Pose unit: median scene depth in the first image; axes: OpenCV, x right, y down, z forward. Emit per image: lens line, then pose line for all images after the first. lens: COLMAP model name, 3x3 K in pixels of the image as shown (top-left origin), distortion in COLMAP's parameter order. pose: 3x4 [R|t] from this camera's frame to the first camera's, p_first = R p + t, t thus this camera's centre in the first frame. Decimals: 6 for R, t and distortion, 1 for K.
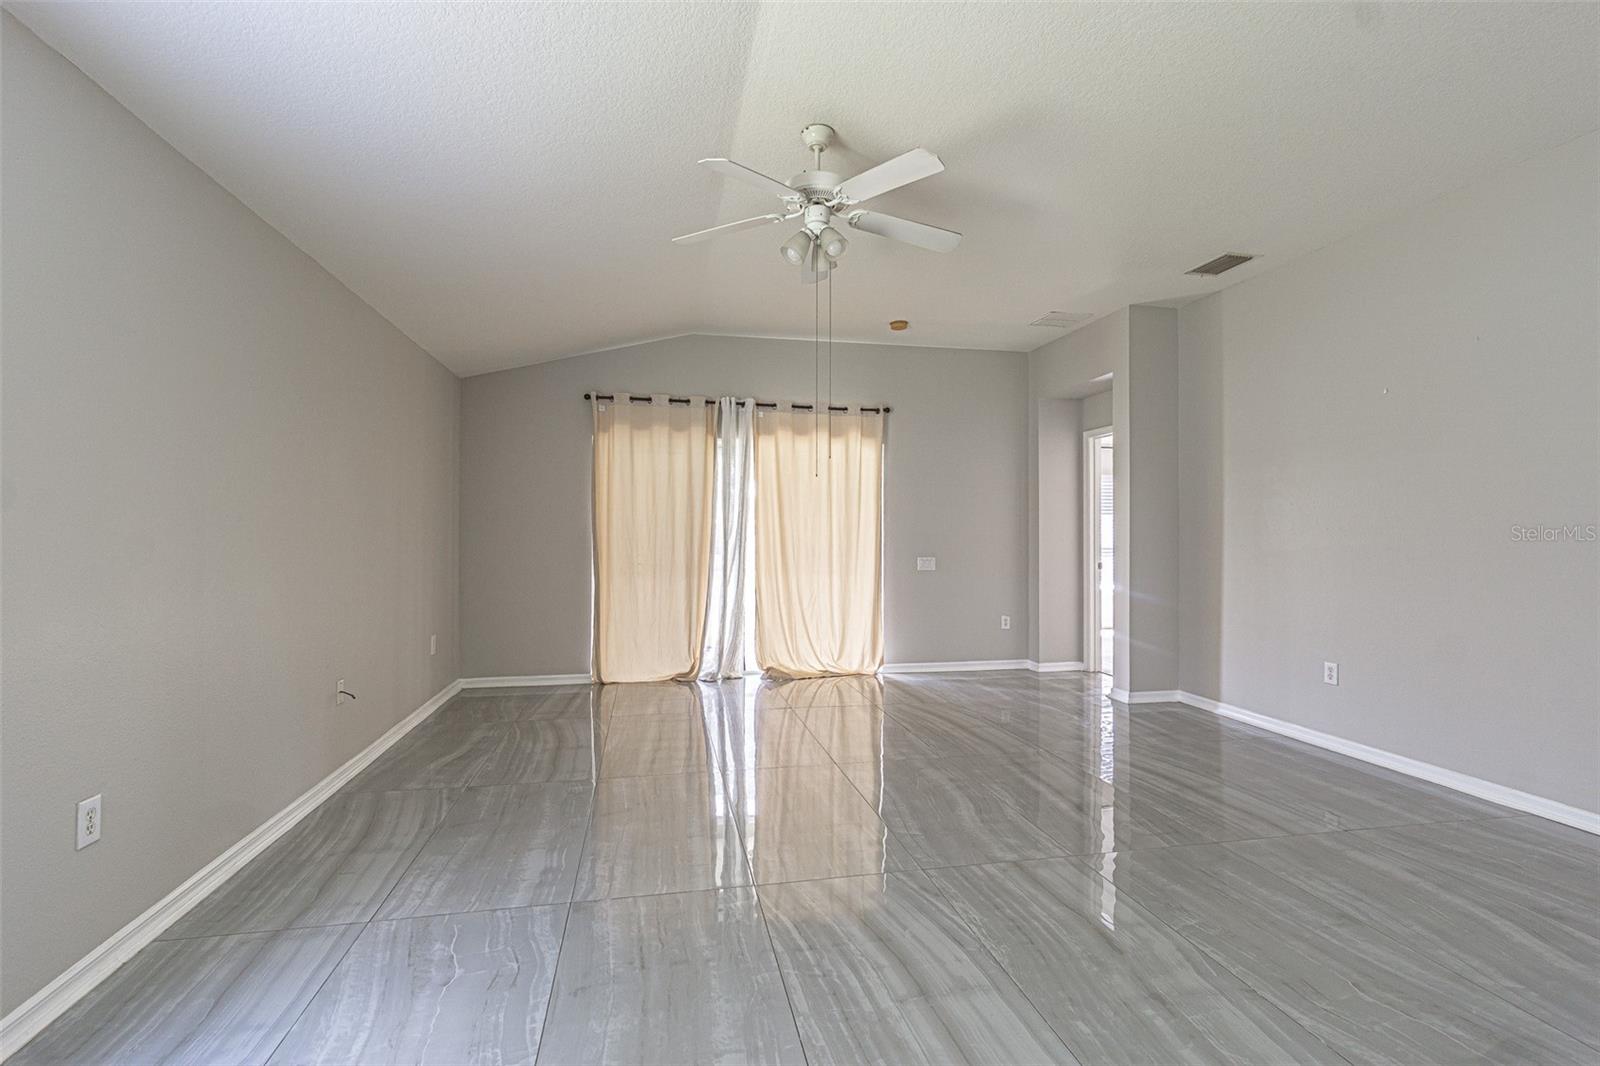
lens RADIAL K [[699.9, 0, 773.4], [0, 699.9, 534.0], [0, 0, 1]] dist [0.000764, -0.000018]
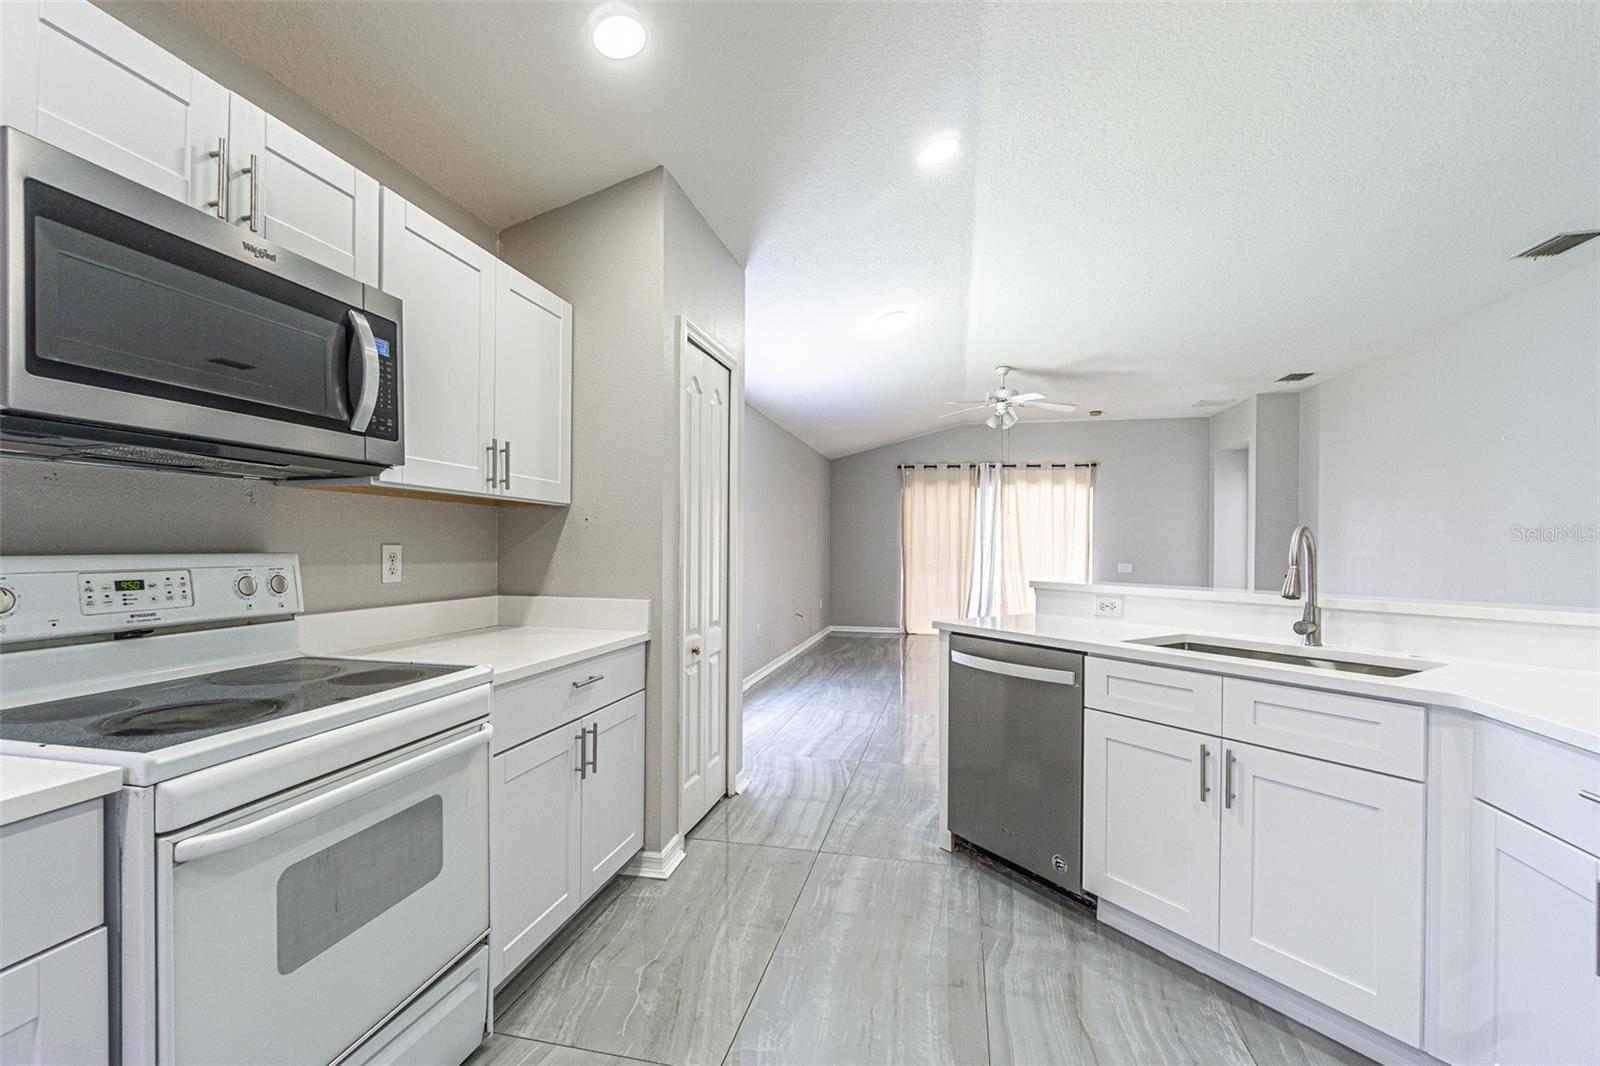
lens RADIAL K [[697.4, 0, 795.2], [0, 697.4, 544.6], [0, 0, 1]] dist [-0.007599, 0.000104]
pose [[0.921110, 0.003197, -0.389288, 0.162215], [-0.003202, 0.999995, 0.000635, -0.004519], [0.389288, 0.000662, 0.921116, -0.662740]]
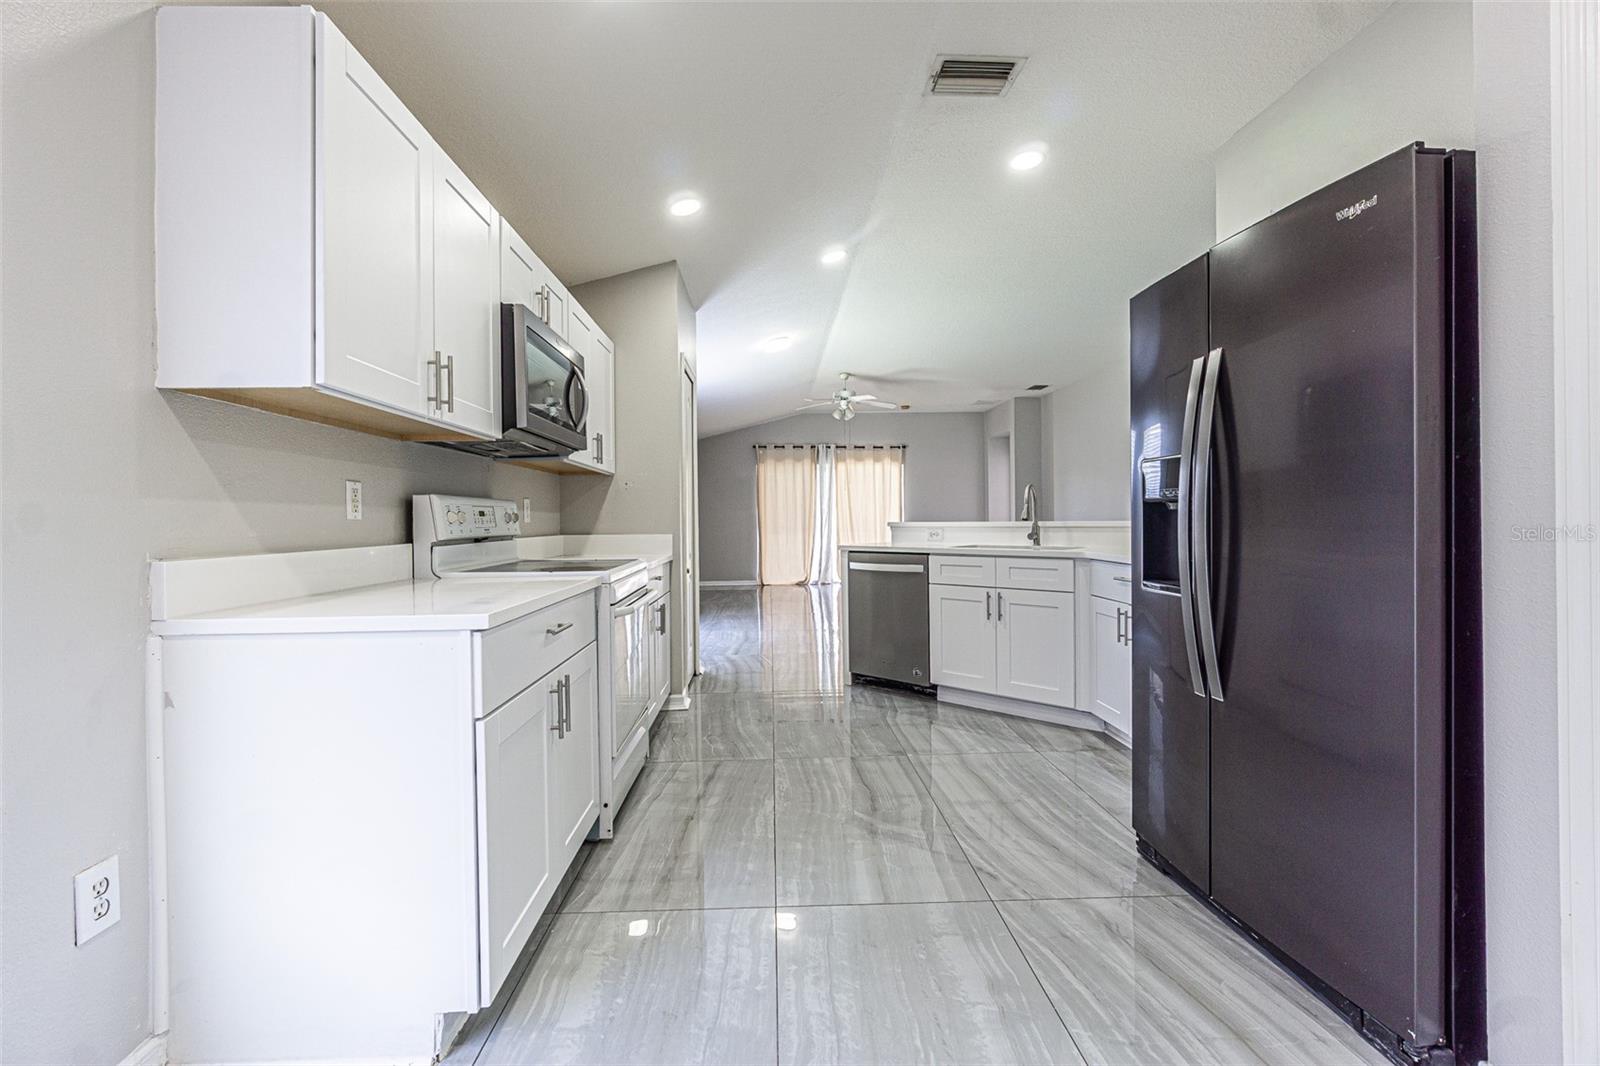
lens RADIAL K [[677.6, 0, 798.4], [0, 677.6, 514.5], [0, 0, 1]] dist [0.002188, 0.000193]
pose [[0.991511, -0.014836, -0.129175, 0.117970], [0.014294, 0.999885, -0.005119, 0.016699], [0.129236, 0.003229, 0.991609, -0.949068]]
